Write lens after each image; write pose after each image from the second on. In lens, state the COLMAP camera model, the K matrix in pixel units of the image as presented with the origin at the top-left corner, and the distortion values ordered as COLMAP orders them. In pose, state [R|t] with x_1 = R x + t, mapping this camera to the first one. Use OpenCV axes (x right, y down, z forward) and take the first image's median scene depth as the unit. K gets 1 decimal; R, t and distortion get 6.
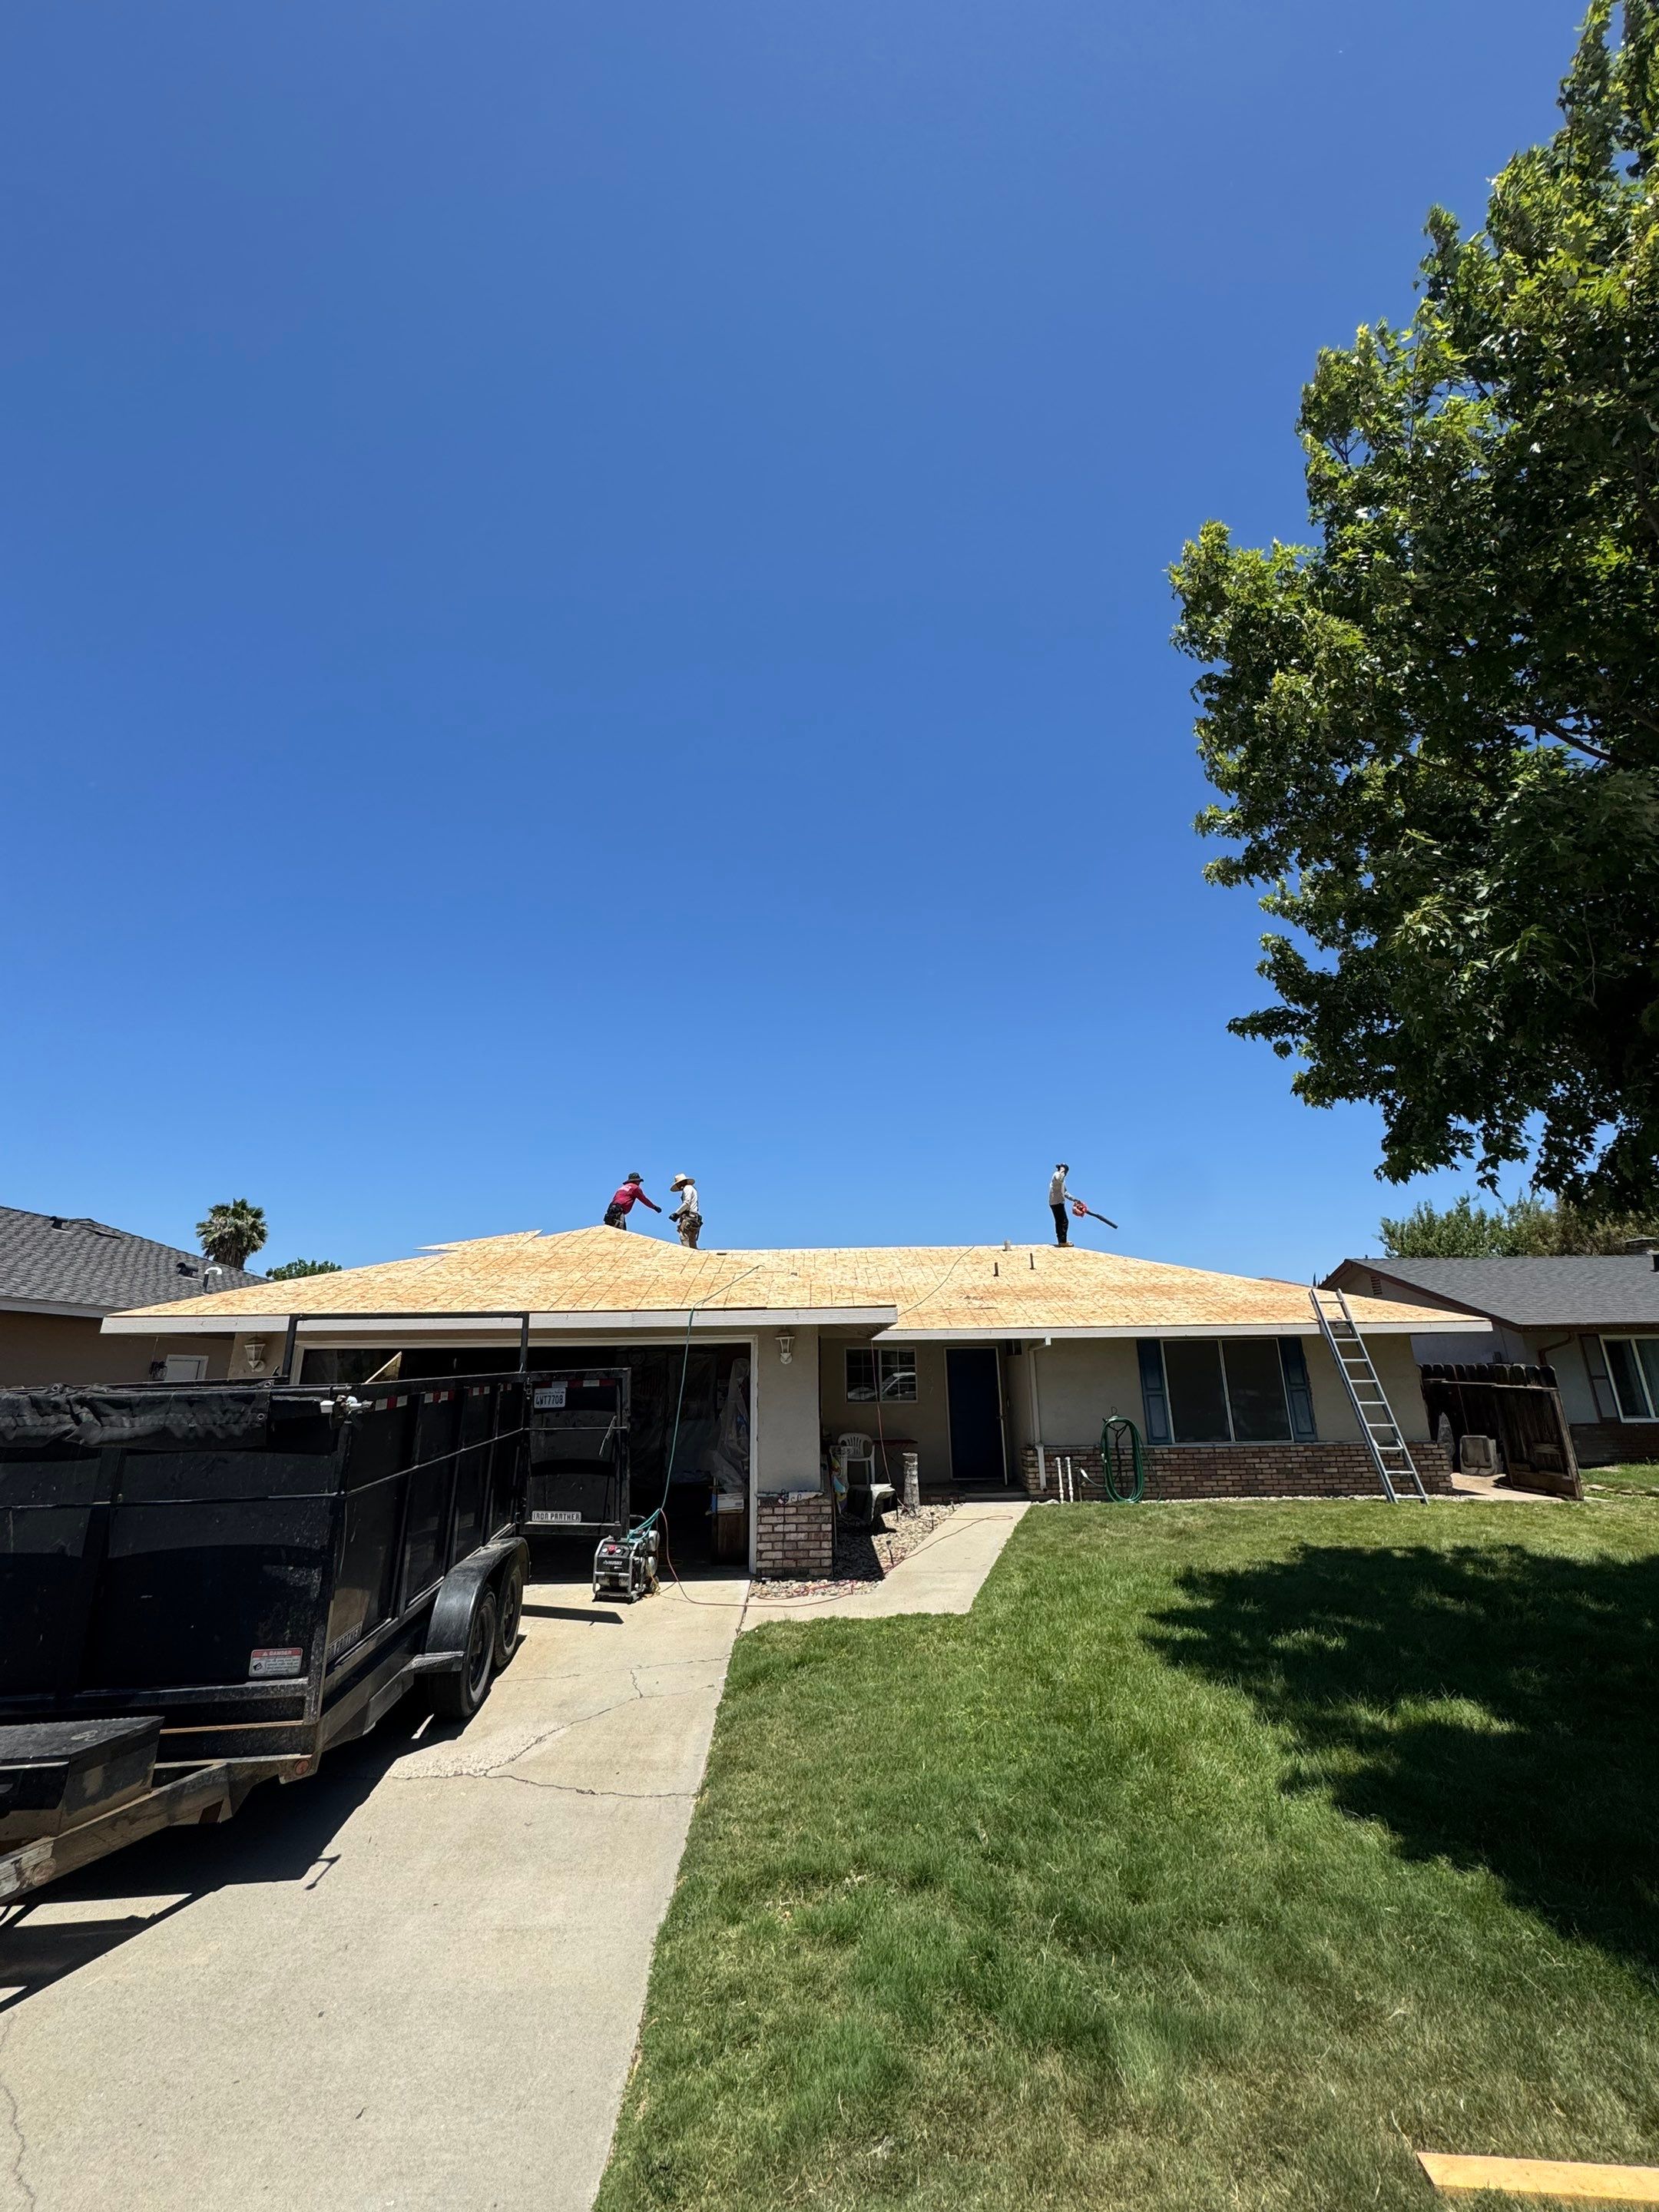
lens RADIAL K [[881.8, 0, 825.4], [0, 881.8, 1103.8], [0, 0, 1]] dist [-0.000867, 0.000176]
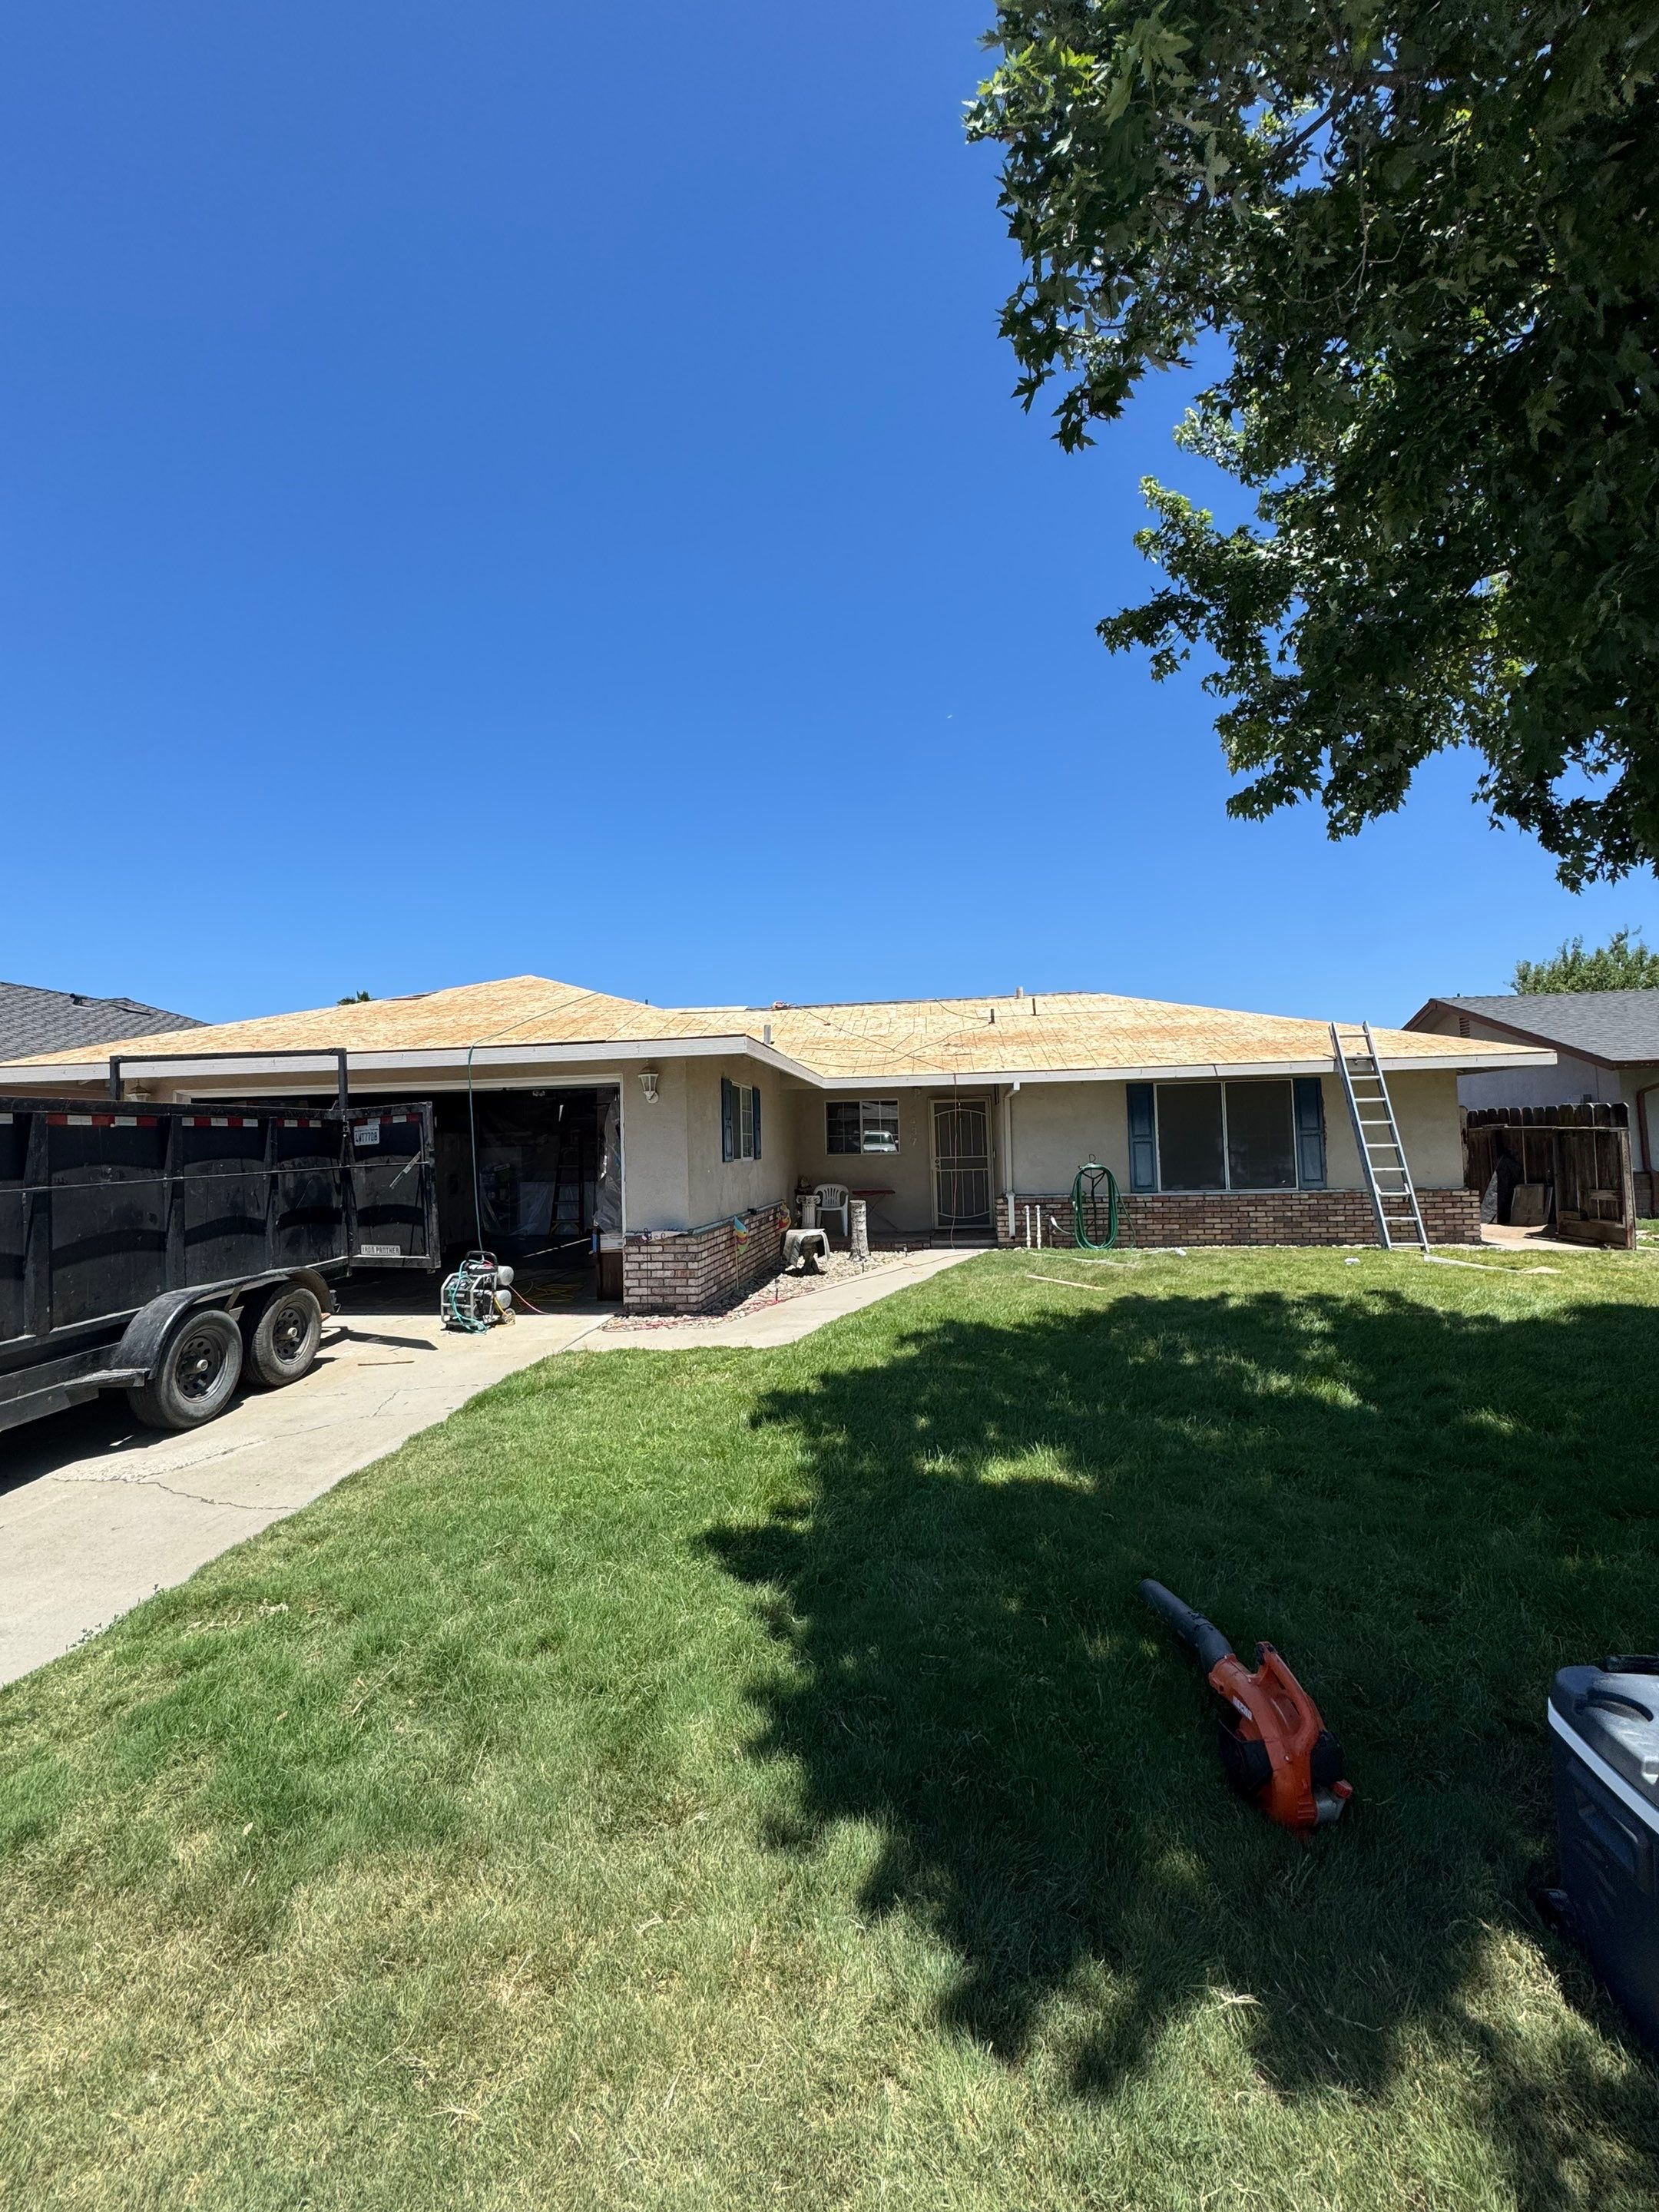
lens RADIAL K [[882.9, 0, 827.6], [0, 882.9, 1099.4], [0, 0, 1]] dist [-0.000935, 0.000325]
pose [[0.990570, -0.018152, -0.135801, 0.265251], [0.050369, 0.970022, 0.237741, 0.080567], [0.127415, -0.242339, 0.961789, 0.132888]]
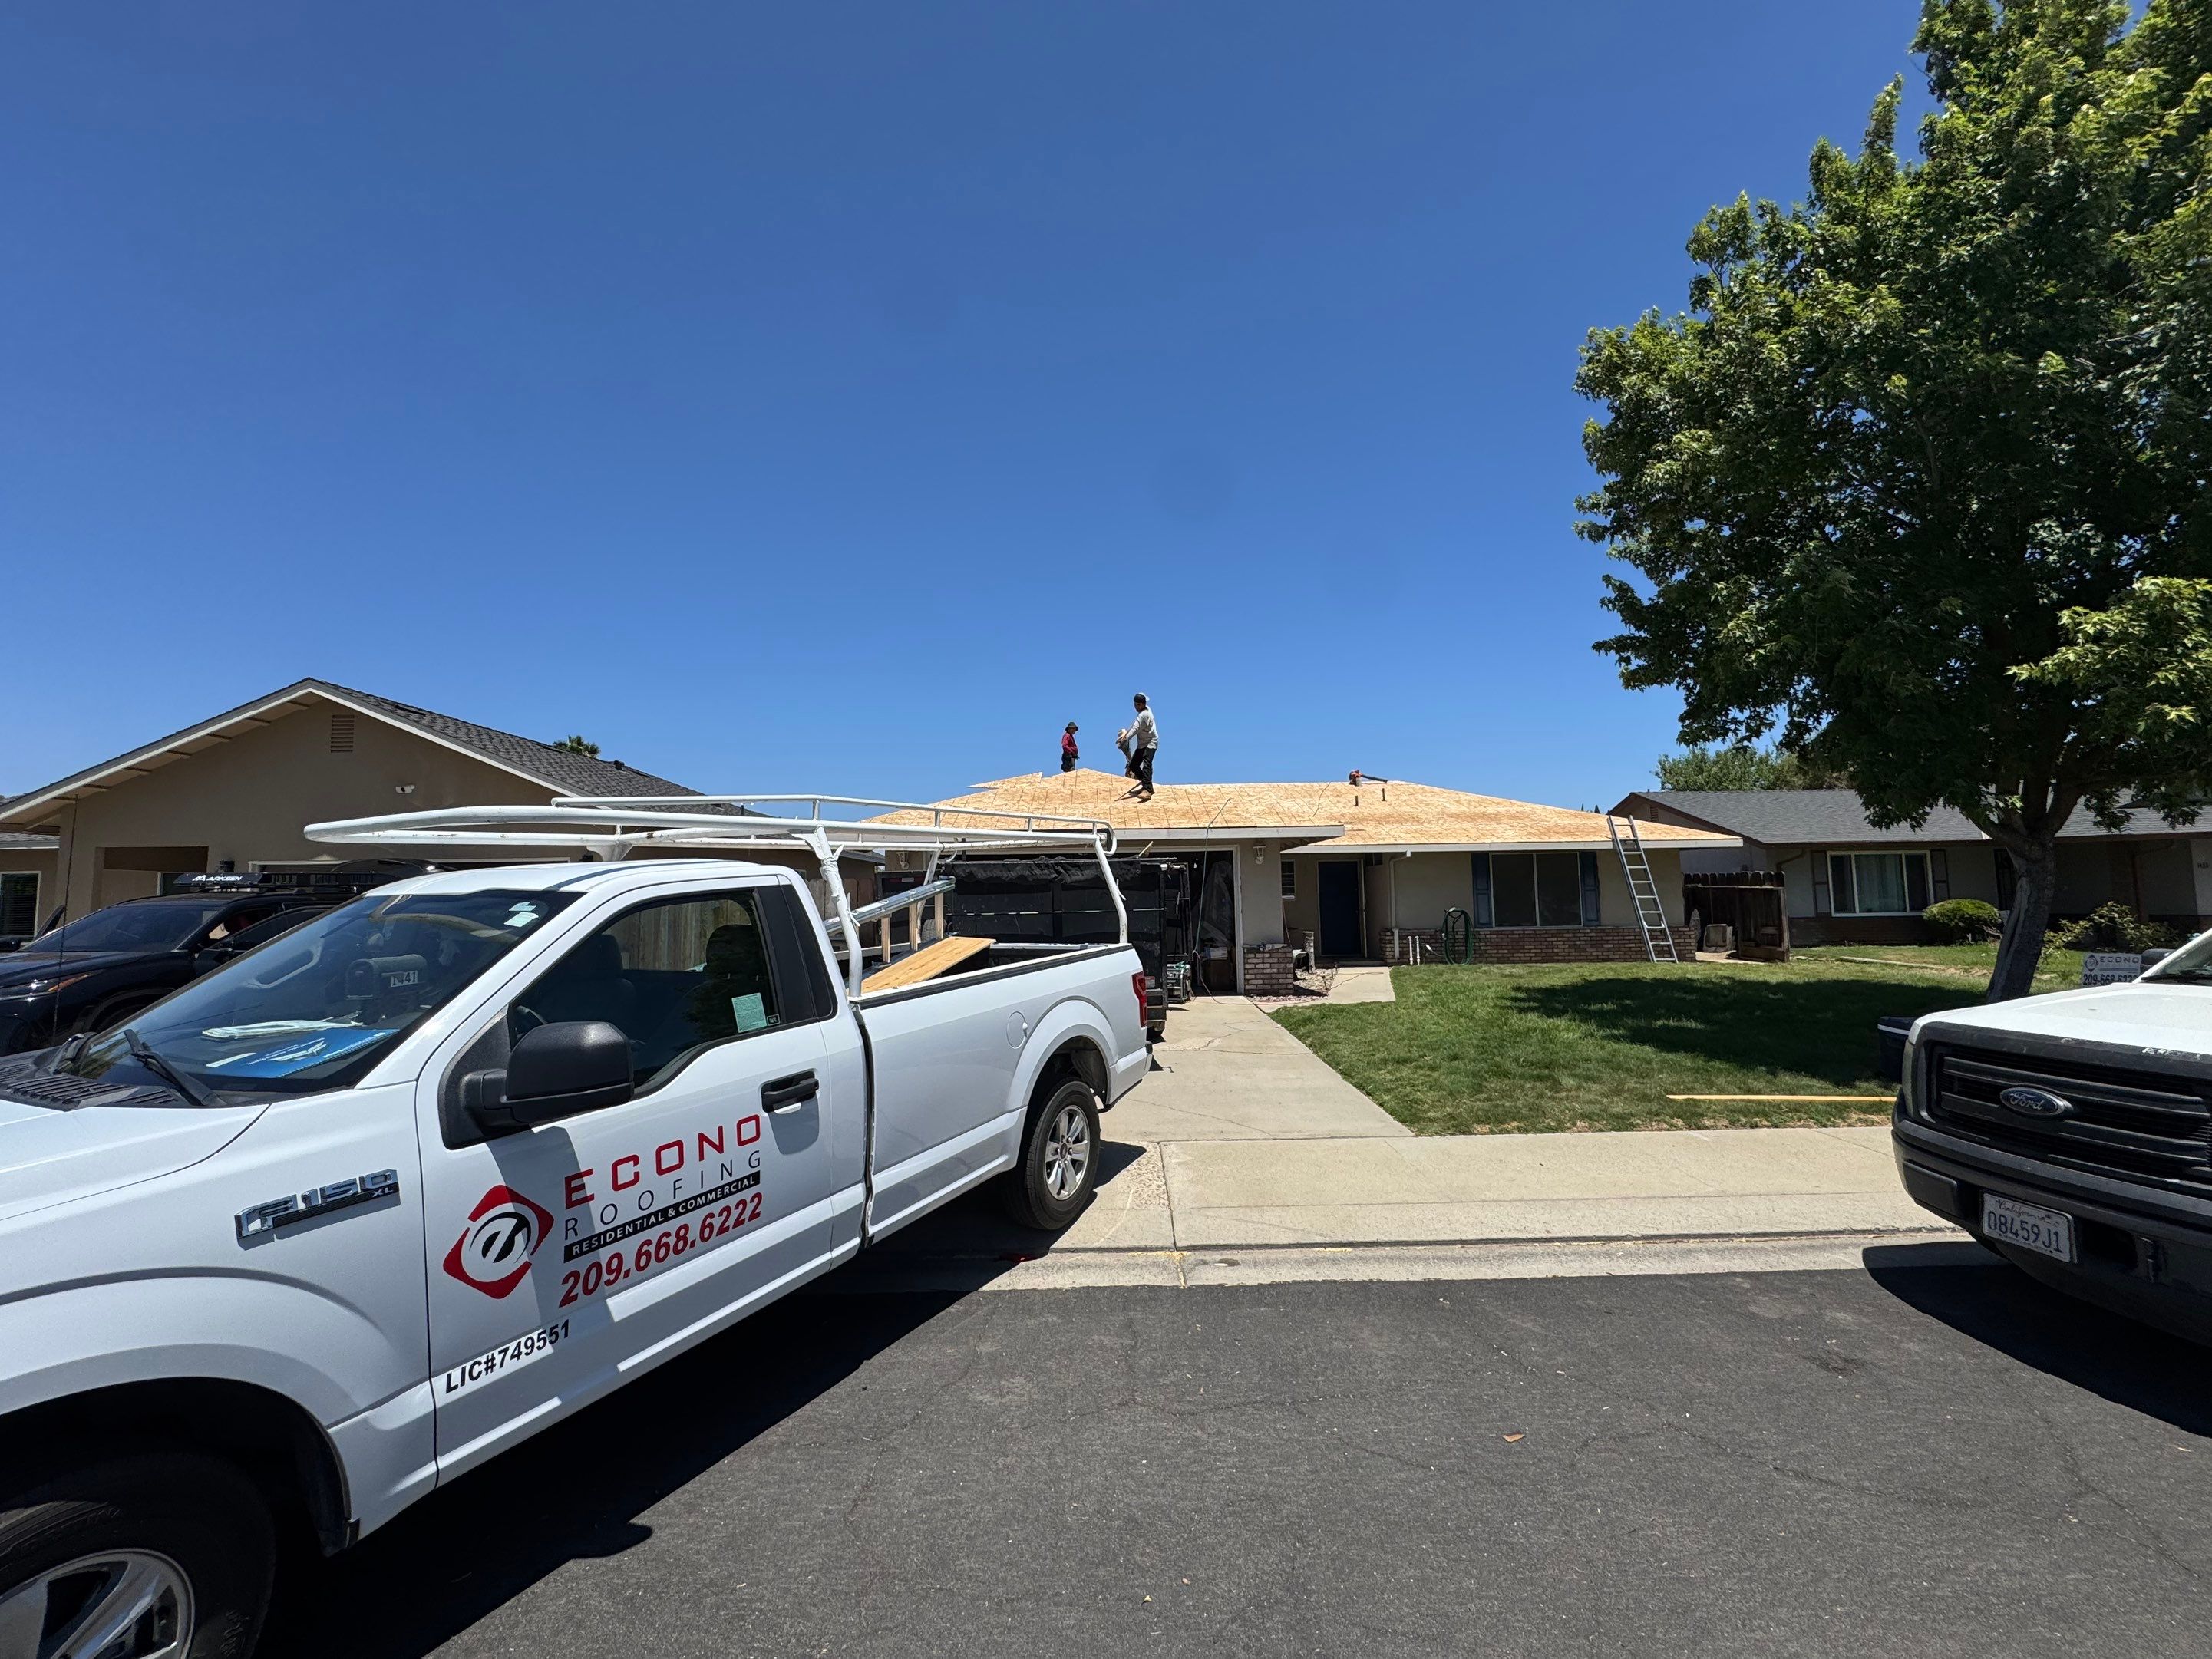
lens RADIAL K [[882.8, 0, 1096.3], [0, 882.8, 823.6], [0, 0, 1]] dist [-0.000935, 0.000325]
pose [[0.999993, -0.000914, -0.003723, -0.315153], [0.001675, 0.977715, 0.209929, -0.084179], [0.003448, -0.209934, 0.977709, -0.440160]]
